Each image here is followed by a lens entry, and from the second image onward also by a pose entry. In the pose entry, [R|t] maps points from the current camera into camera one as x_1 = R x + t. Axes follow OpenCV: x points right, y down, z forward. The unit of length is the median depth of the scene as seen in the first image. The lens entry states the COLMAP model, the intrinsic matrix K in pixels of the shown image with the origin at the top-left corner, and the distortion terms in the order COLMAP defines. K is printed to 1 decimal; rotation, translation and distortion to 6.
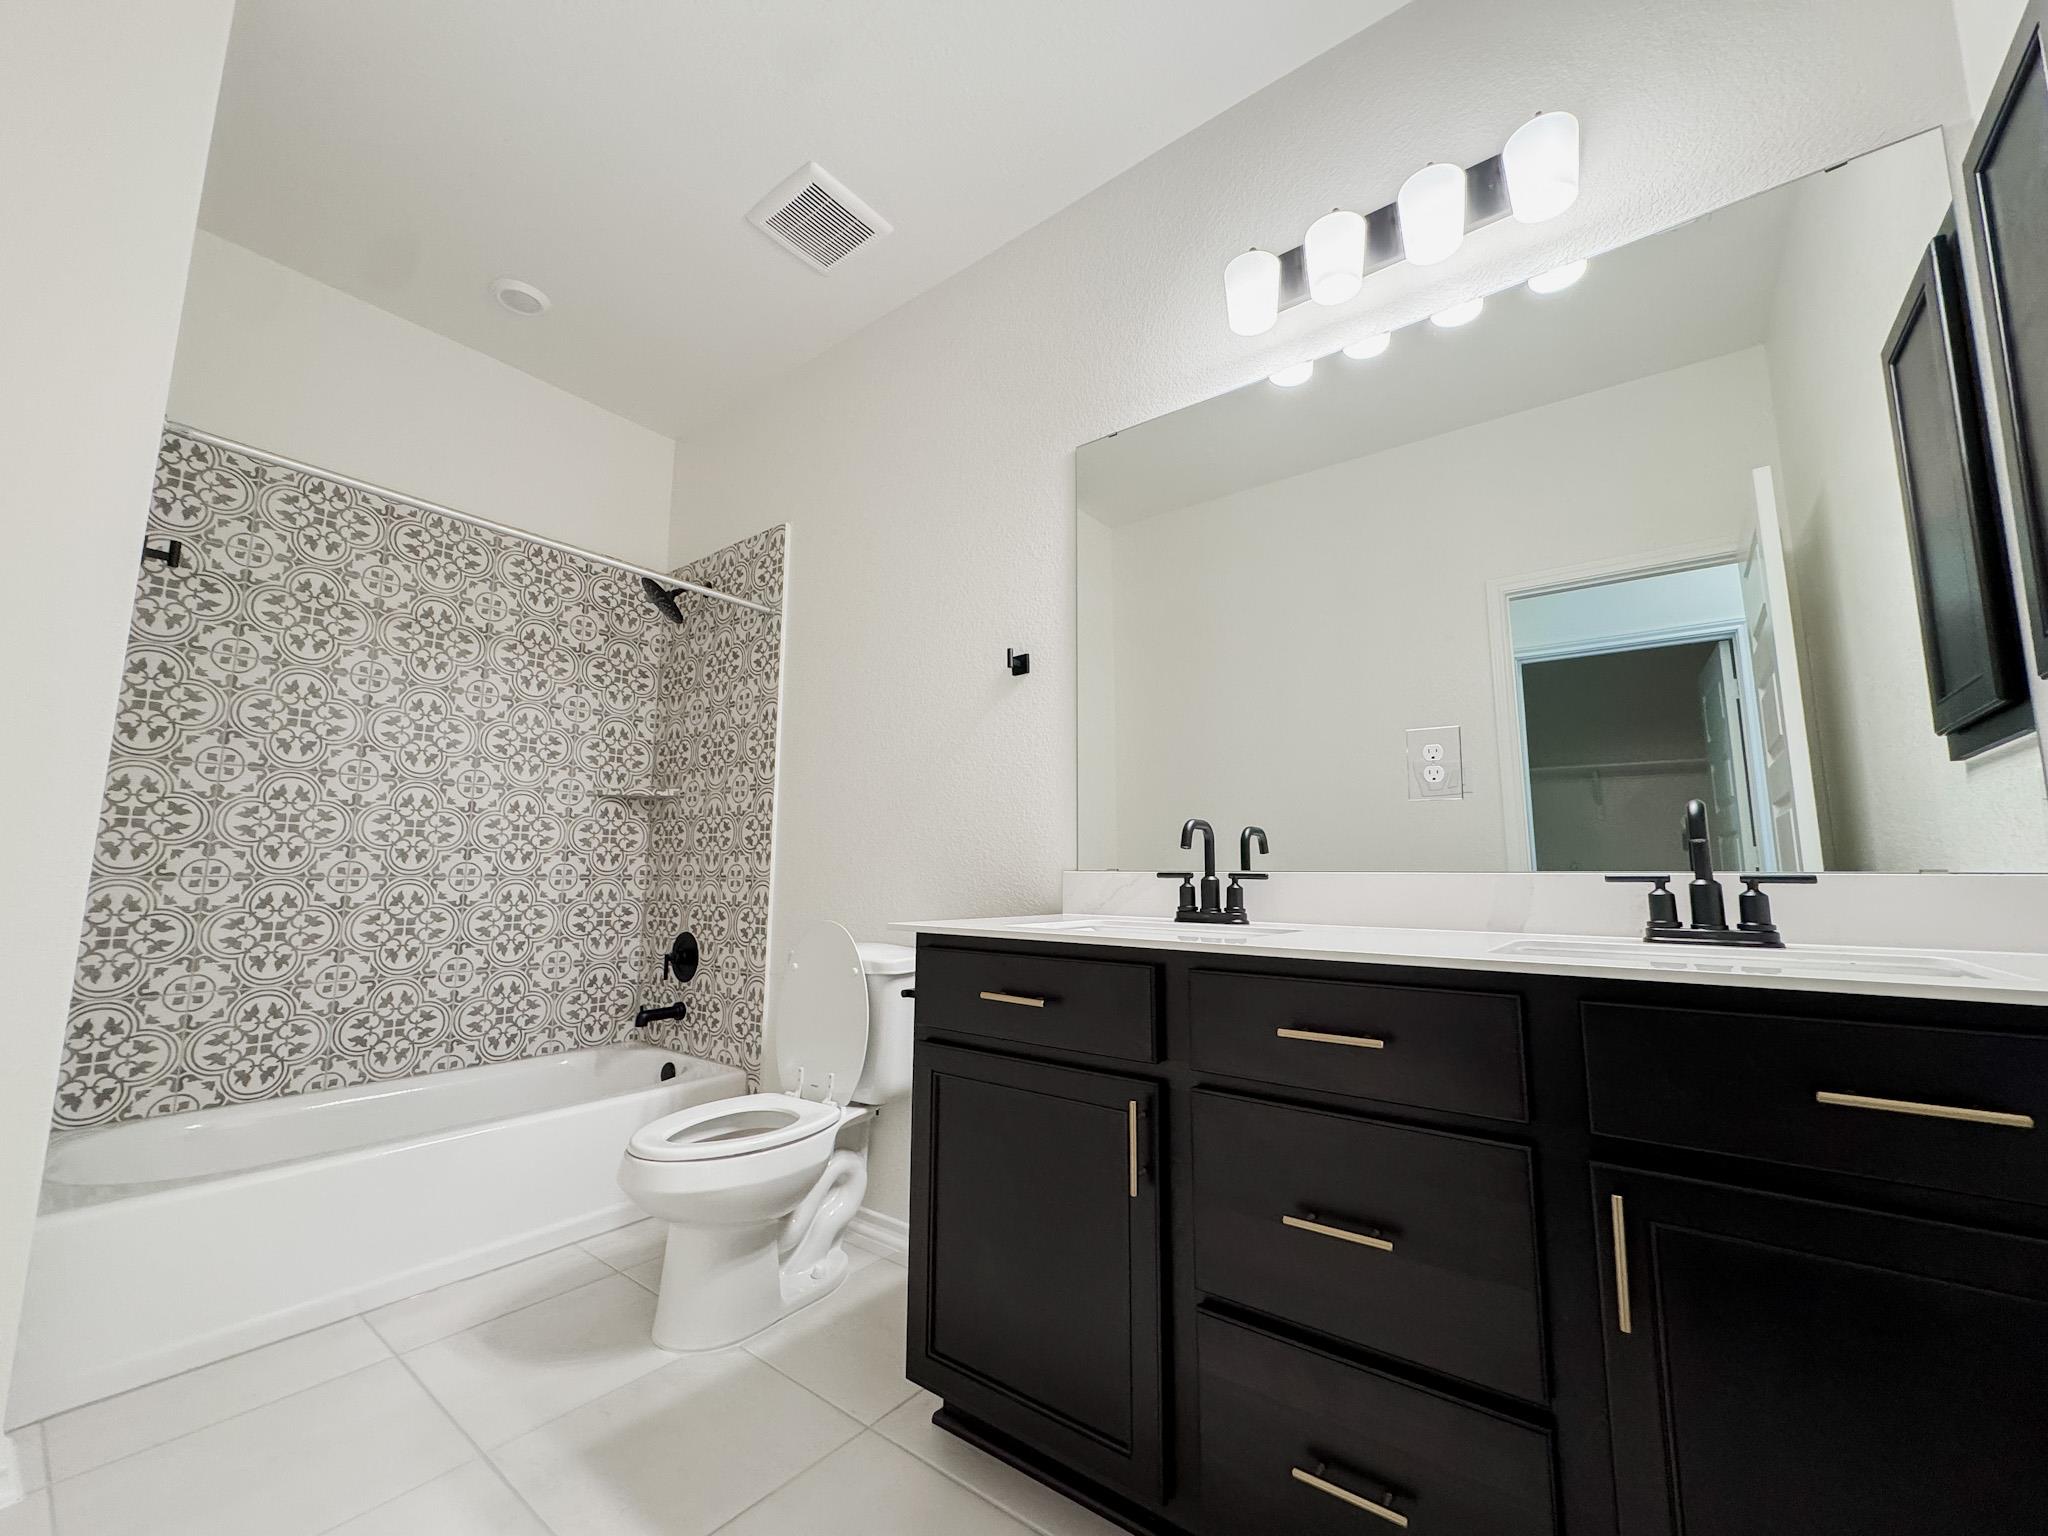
lens RADIAL K [[820.2, 0, 1025.1], [0, 820.2, 771.8], [0, 0, 1]] dist [-0.004313, 0.000640]
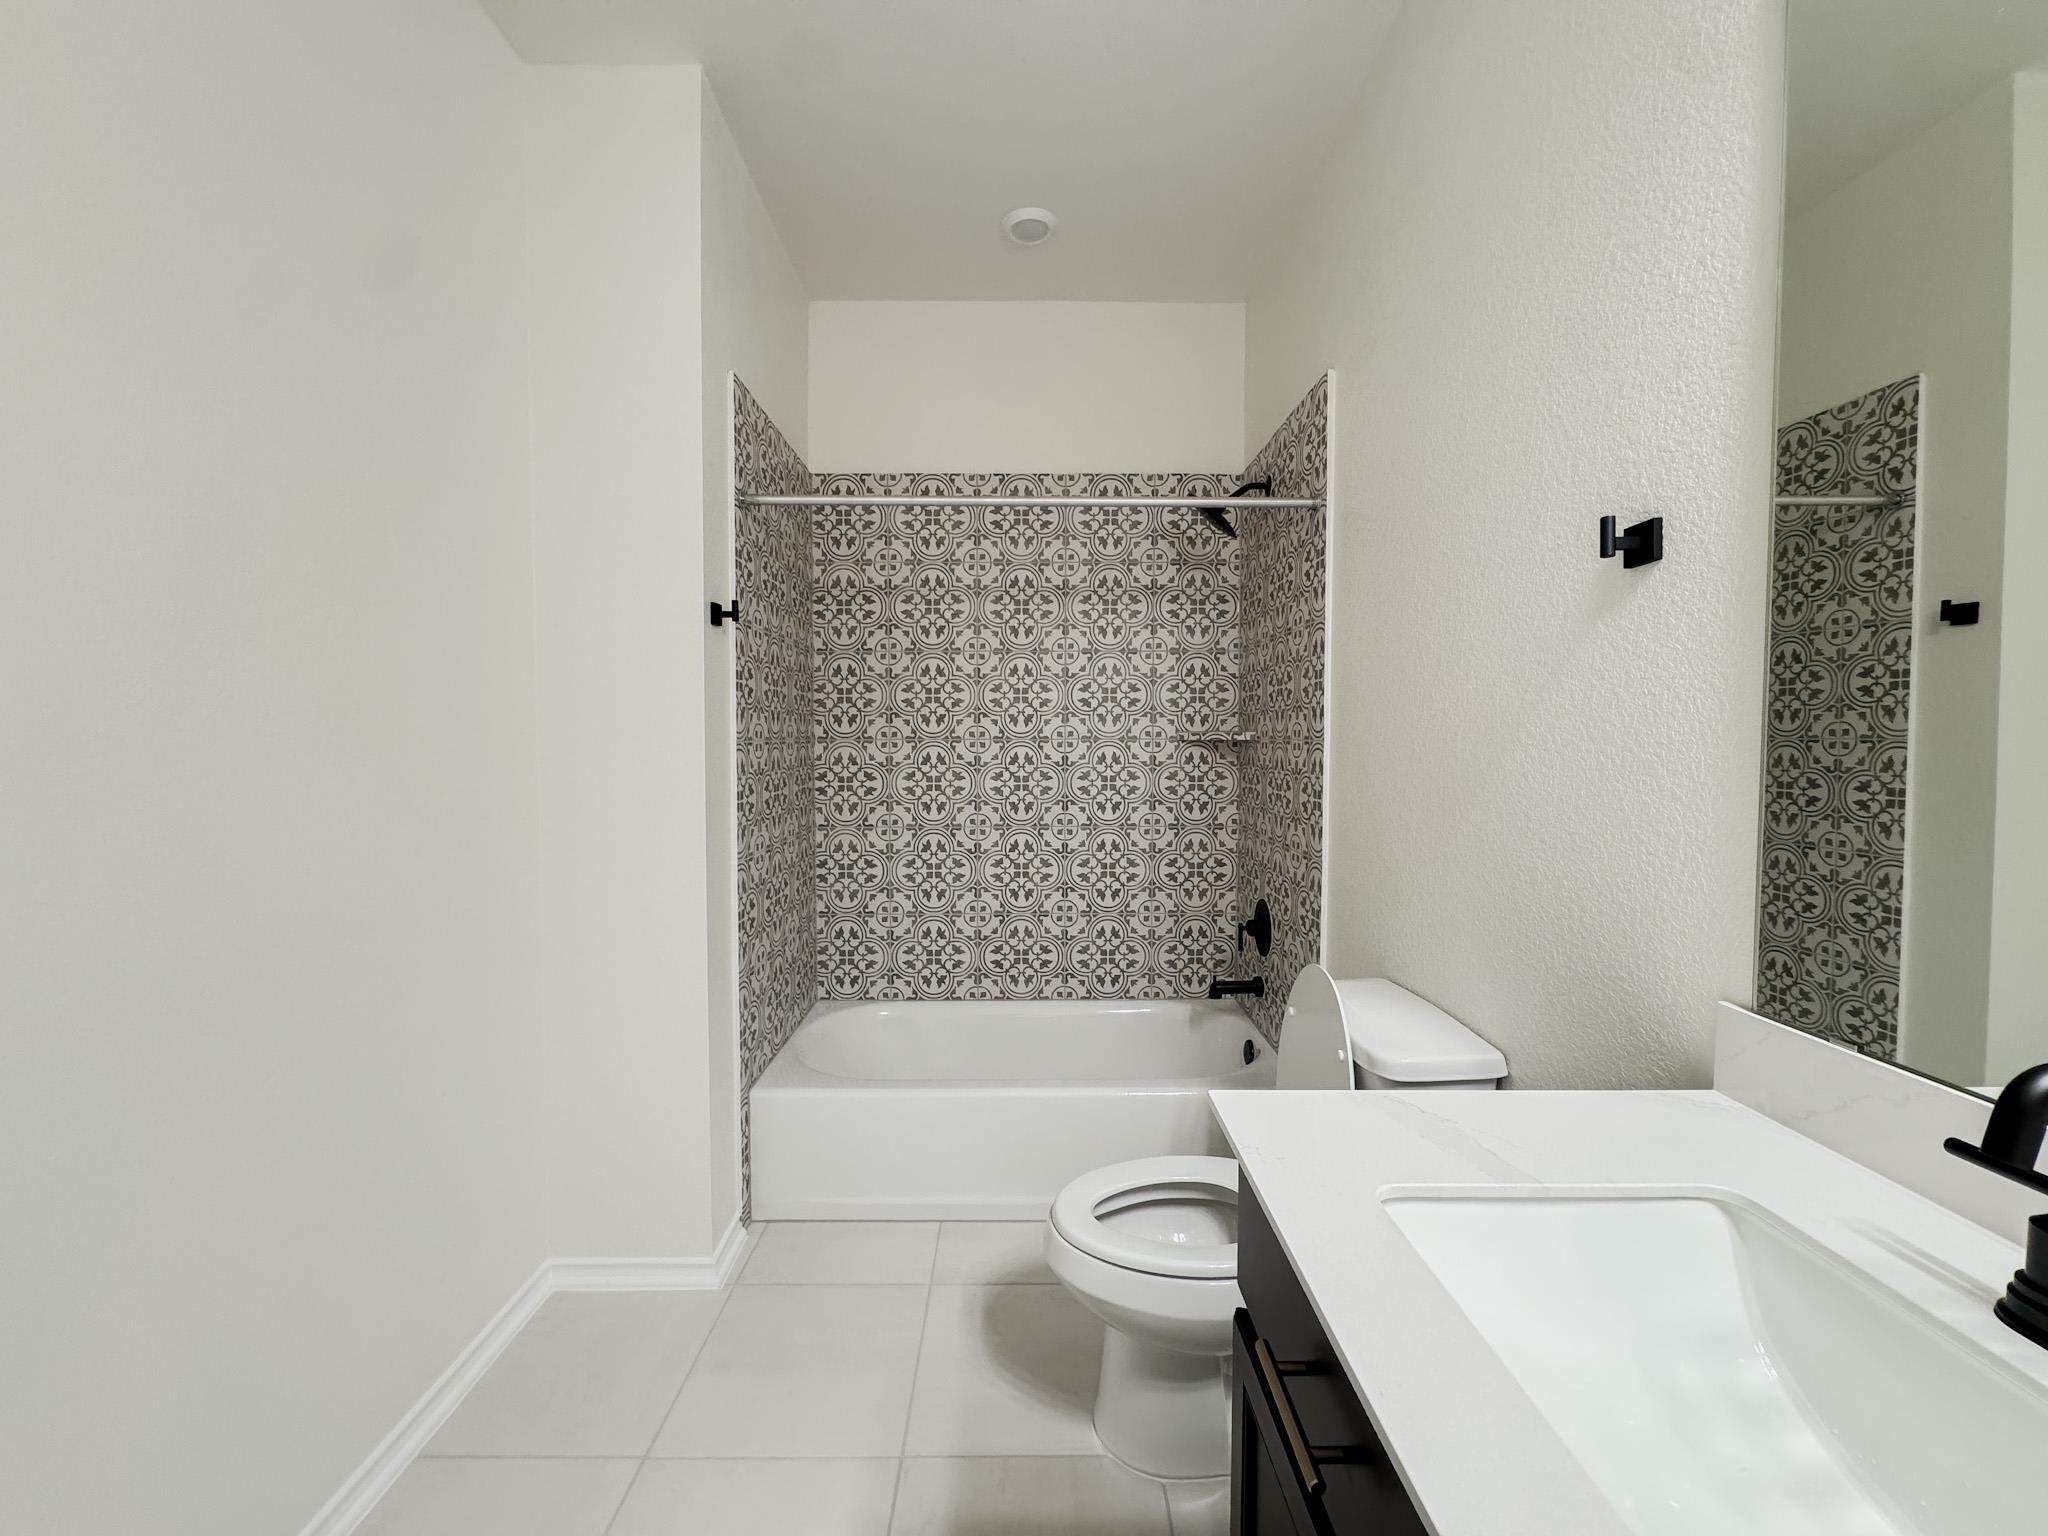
lens RADIAL K [[820.2, 0, 1016.7], [0, 820.2, 771.7], [0, 0, 1]] dist [-0.004313, 0.000640]
pose [[0.613039, 0.027840, -0.789562, 0.128429], [0.104123, 0.987815, 0.115674, -0.078199], [0.783161, -0.153124, 0.602670, 0.342434]]
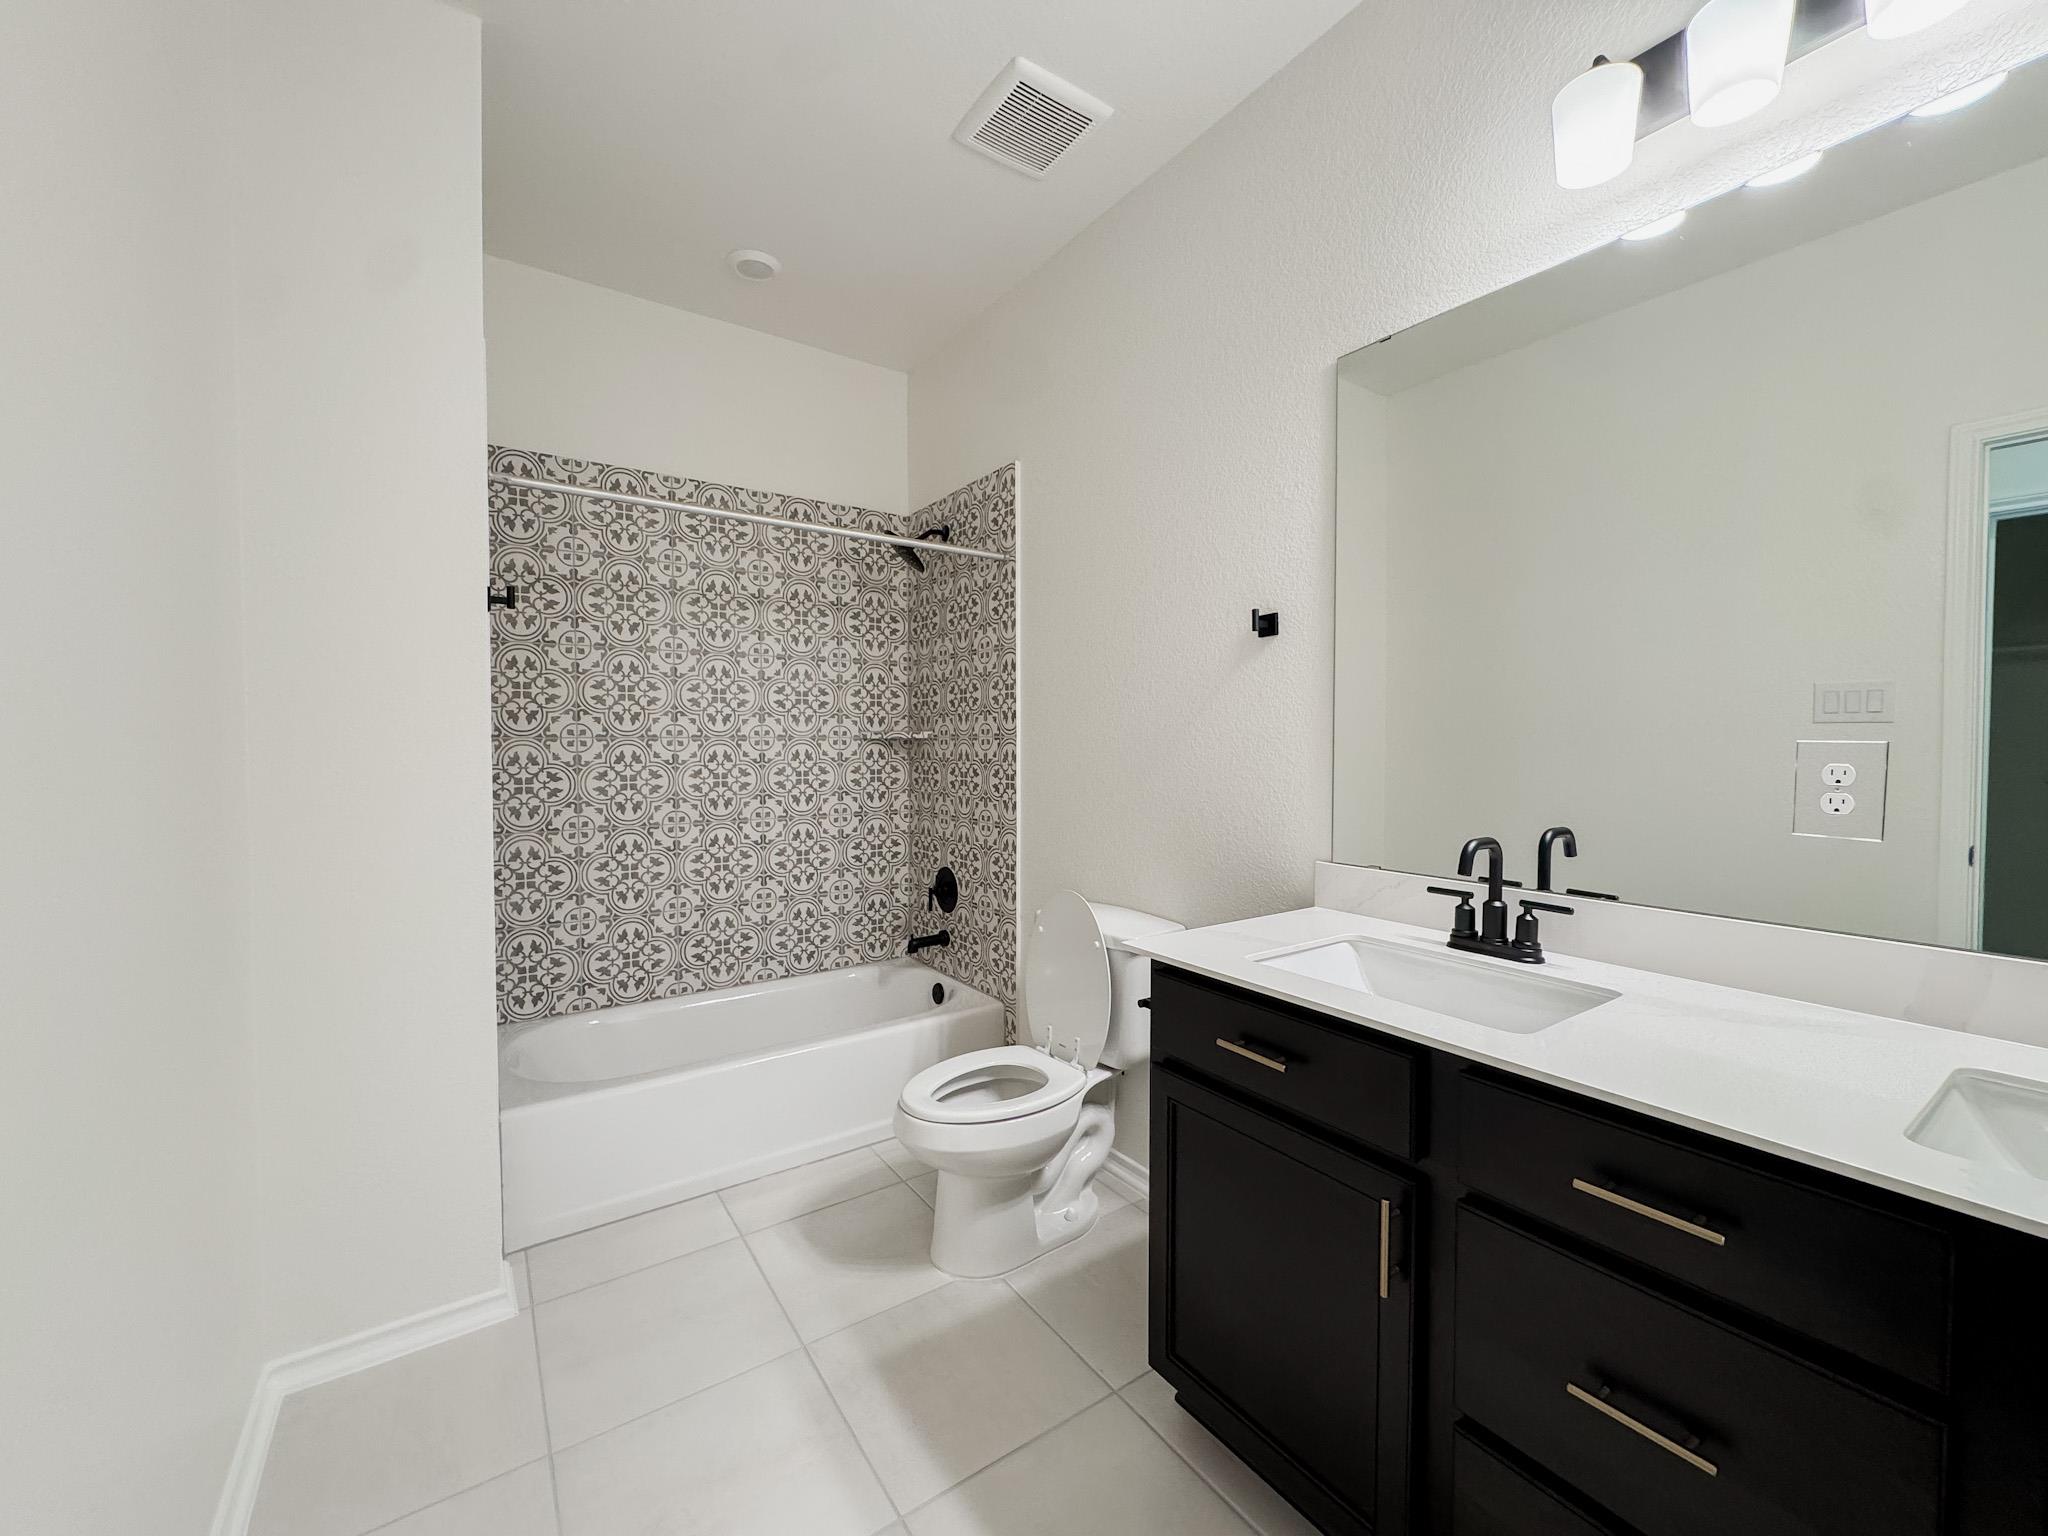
lens RADIAL K [[820.2, 0, 1022.9], [0, 820.2, 772.4], [0, 0, 1]] dist [-0.004313, 0.000640]
pose [[0.952486, 0.002904, -0.304570, 0.010811], [0.046535, 0.986827, 0.154940, -0.104489], [0.301007, -0.161751, 0.939804, 0.047515]]
